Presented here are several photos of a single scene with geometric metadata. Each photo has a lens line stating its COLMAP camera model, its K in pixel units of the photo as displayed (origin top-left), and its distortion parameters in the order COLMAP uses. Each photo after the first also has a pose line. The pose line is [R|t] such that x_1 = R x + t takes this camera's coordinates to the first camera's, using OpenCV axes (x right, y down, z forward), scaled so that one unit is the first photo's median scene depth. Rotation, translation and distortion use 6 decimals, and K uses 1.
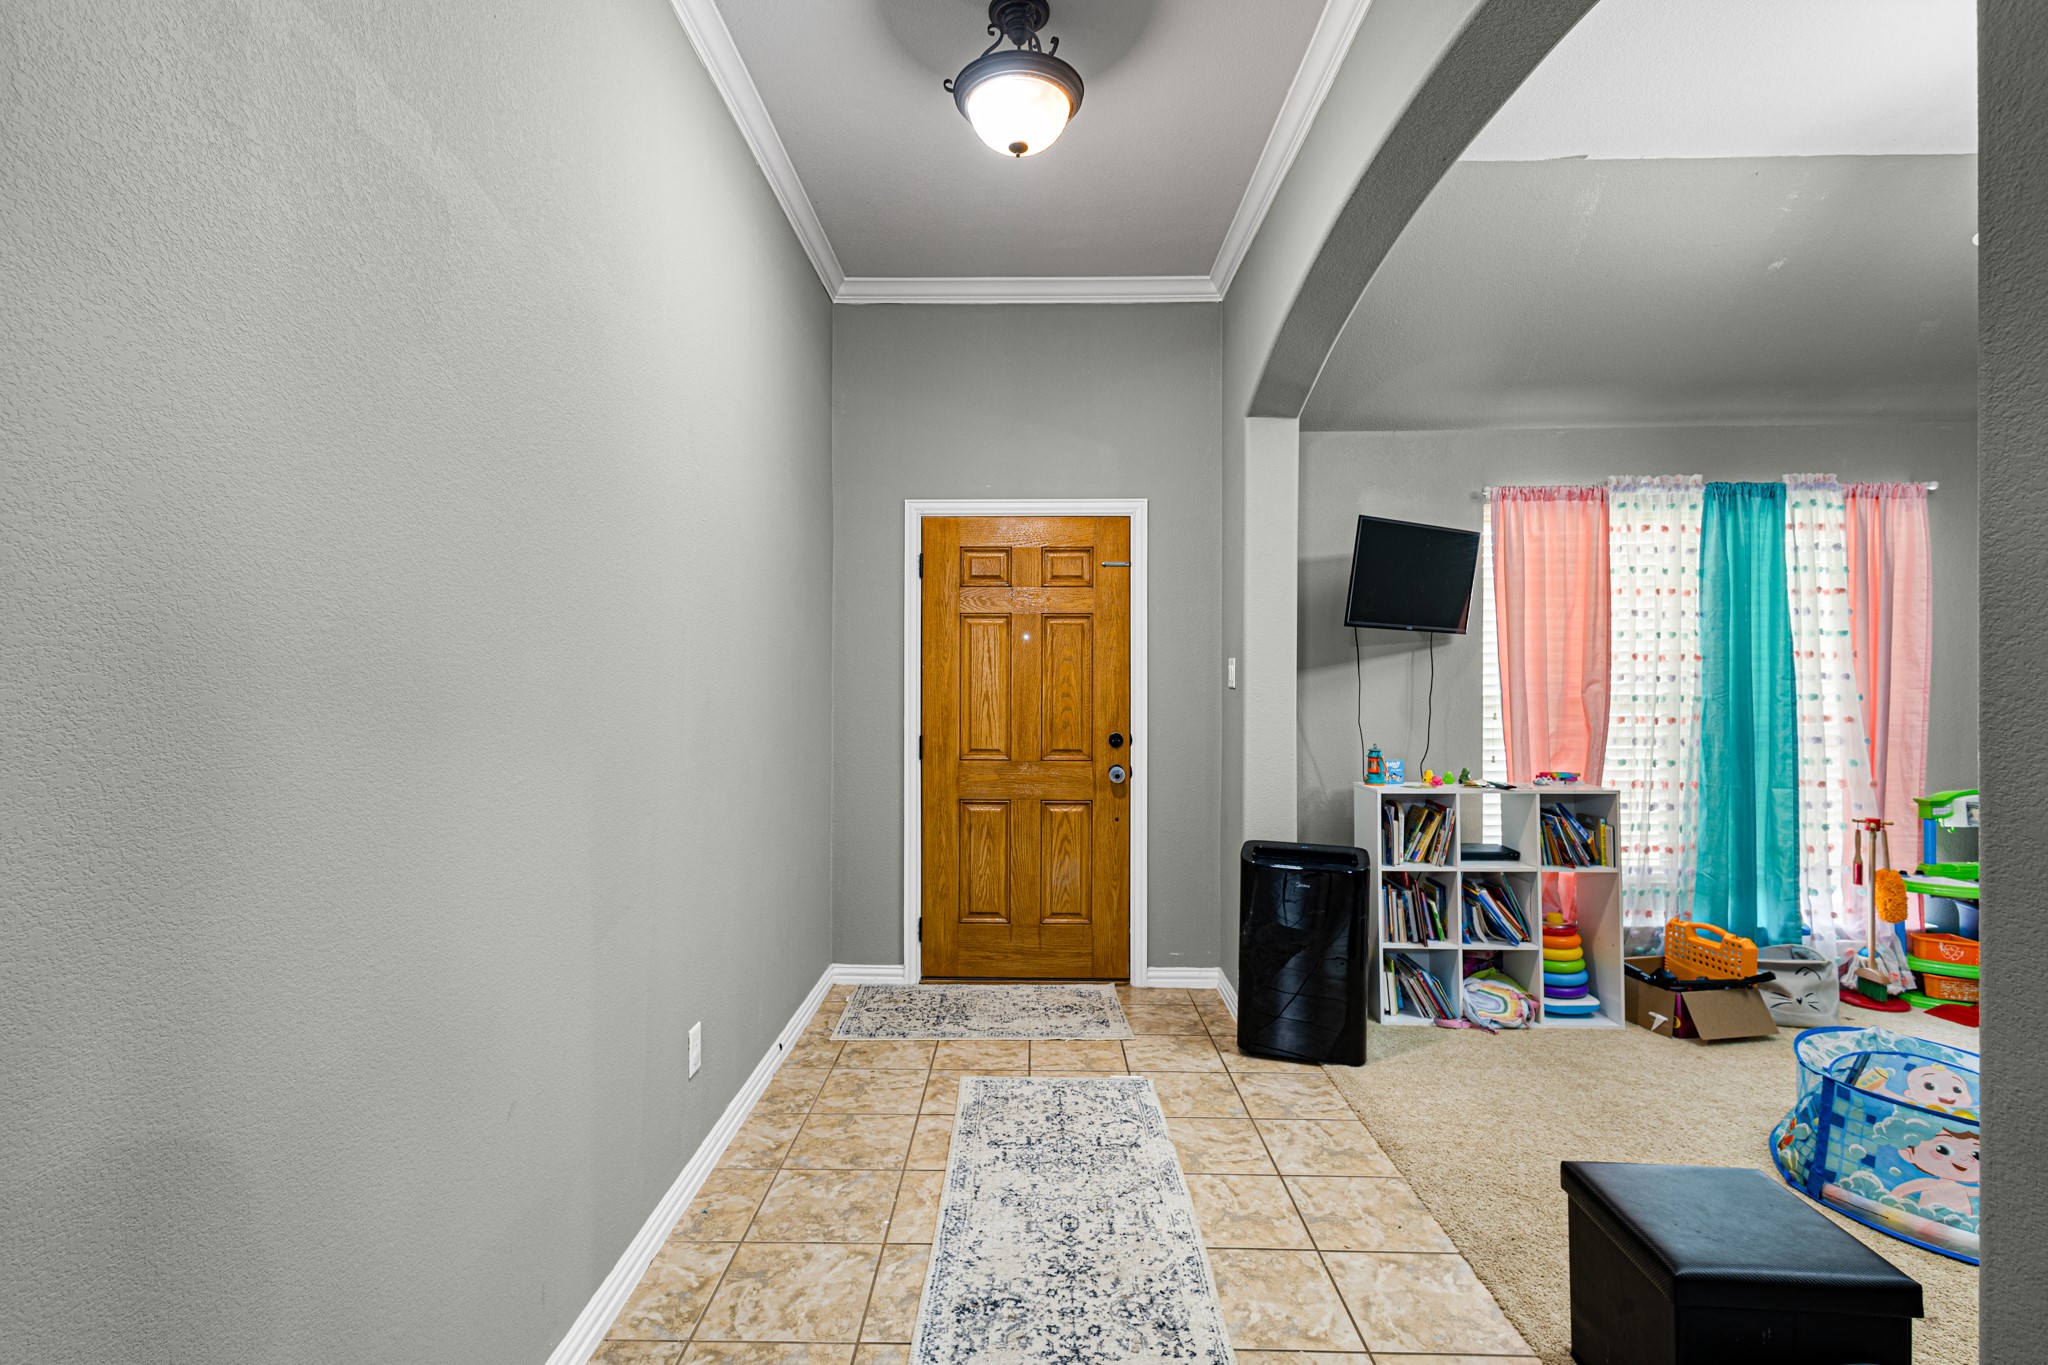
lens RADIAL K [[954.9, 0, 1012.9], [0, 954.9, 675.1], [0, 0, 1]] dist [0.011667, -0.001297]
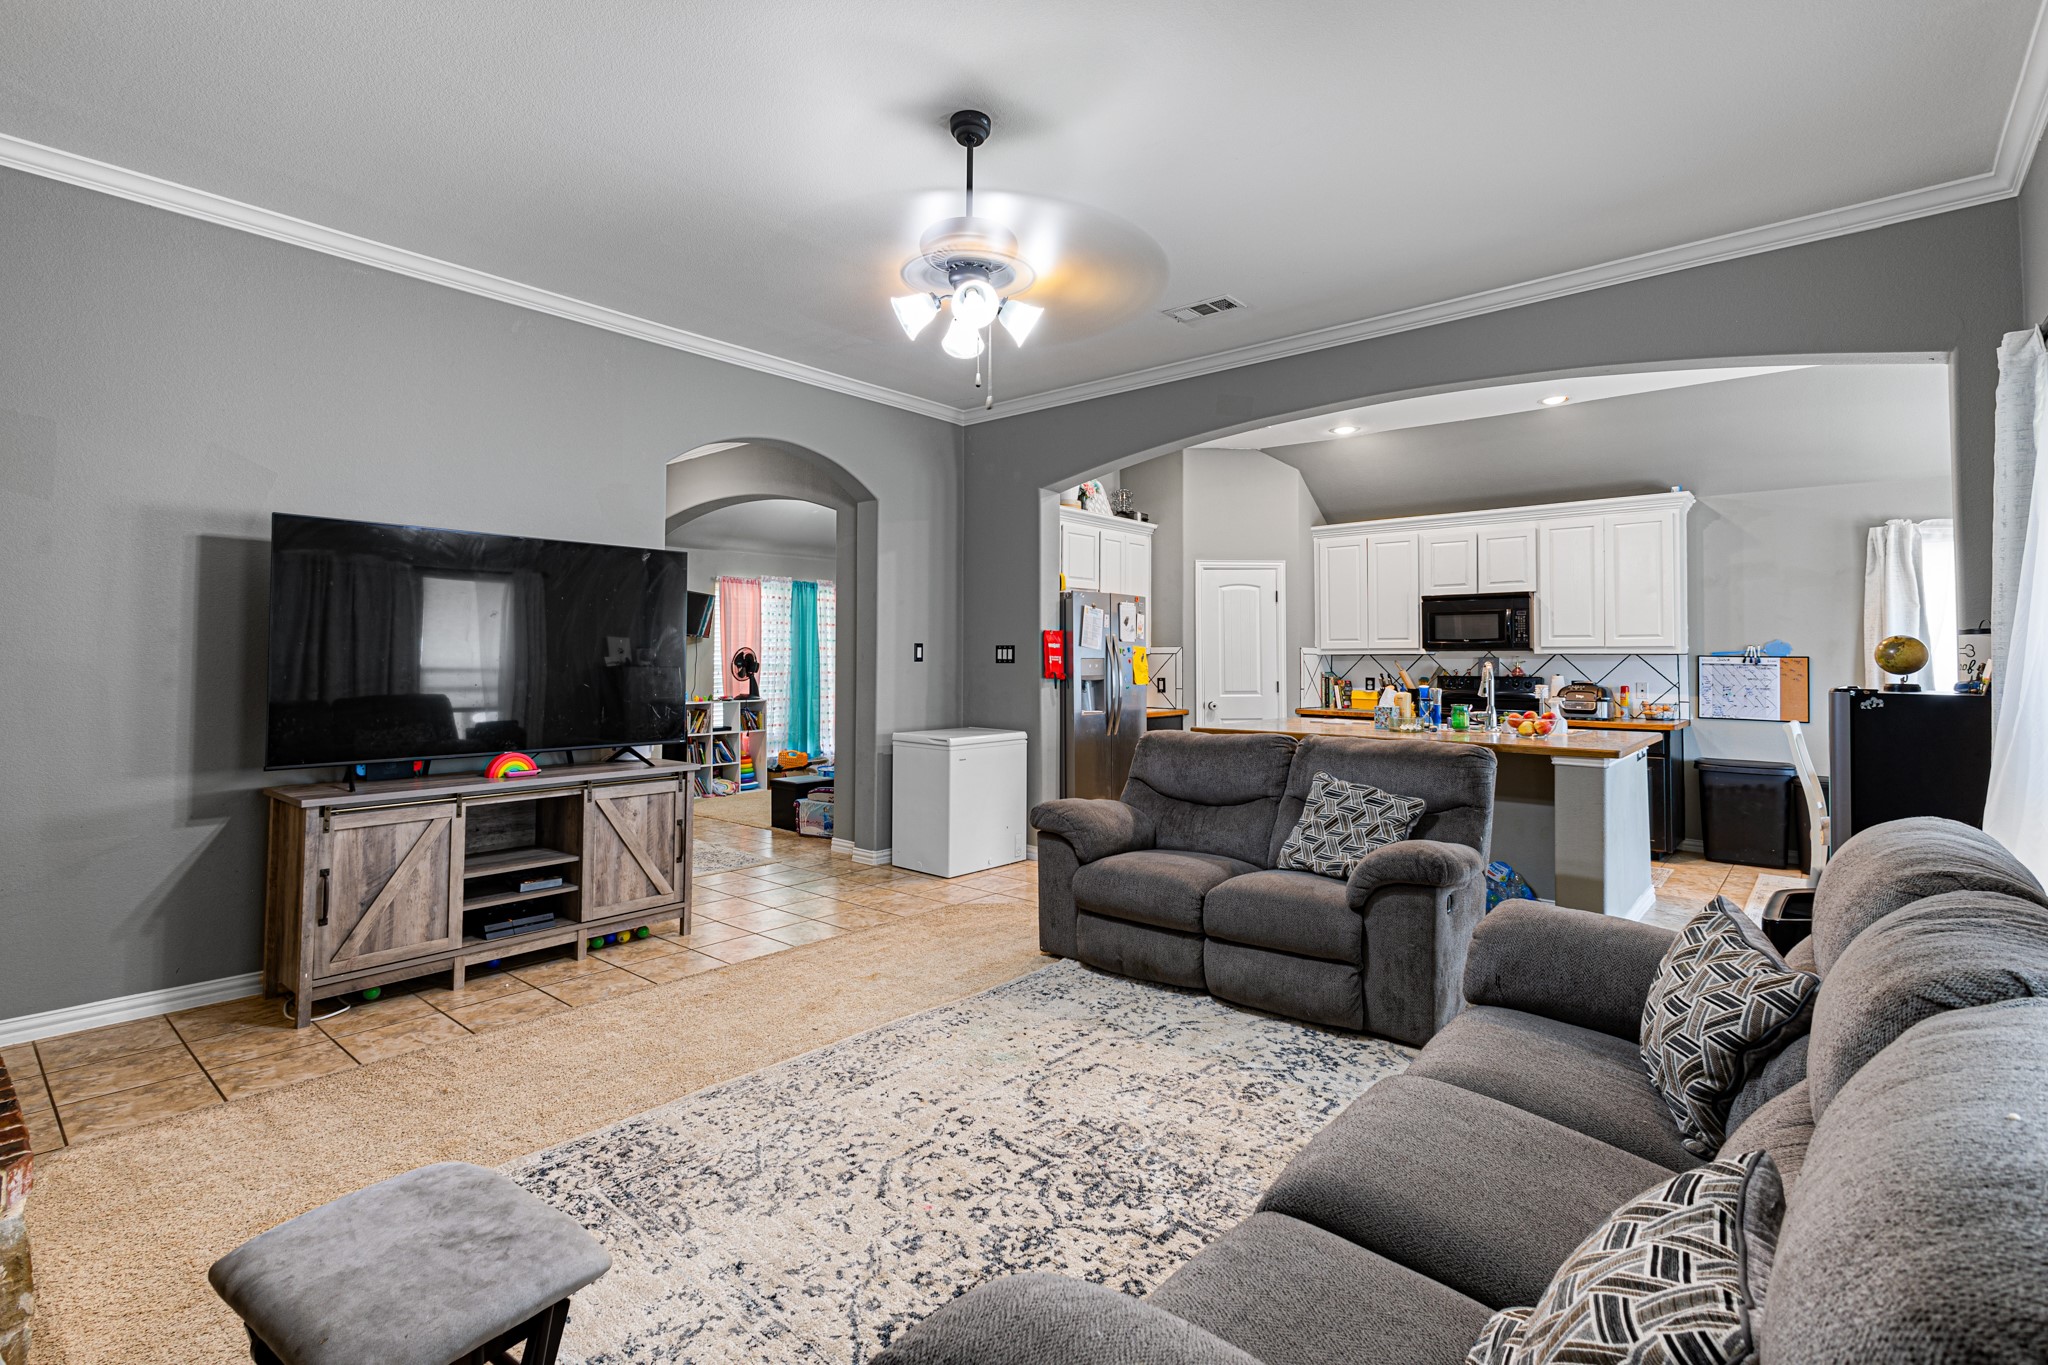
lens RADIAL K [[954.9, 0, 1019.2], [0, 954.9, 651.1], [0, 0, 1]] dist [0.011667, -0.001297]
pose [[0.629312, 0.012917, 0.777046, -0.904132], [-0.006255, 0.999914, -0.011556, 0.012952], [-0.777128, 0.002412, 0.629338, -1.106080]]
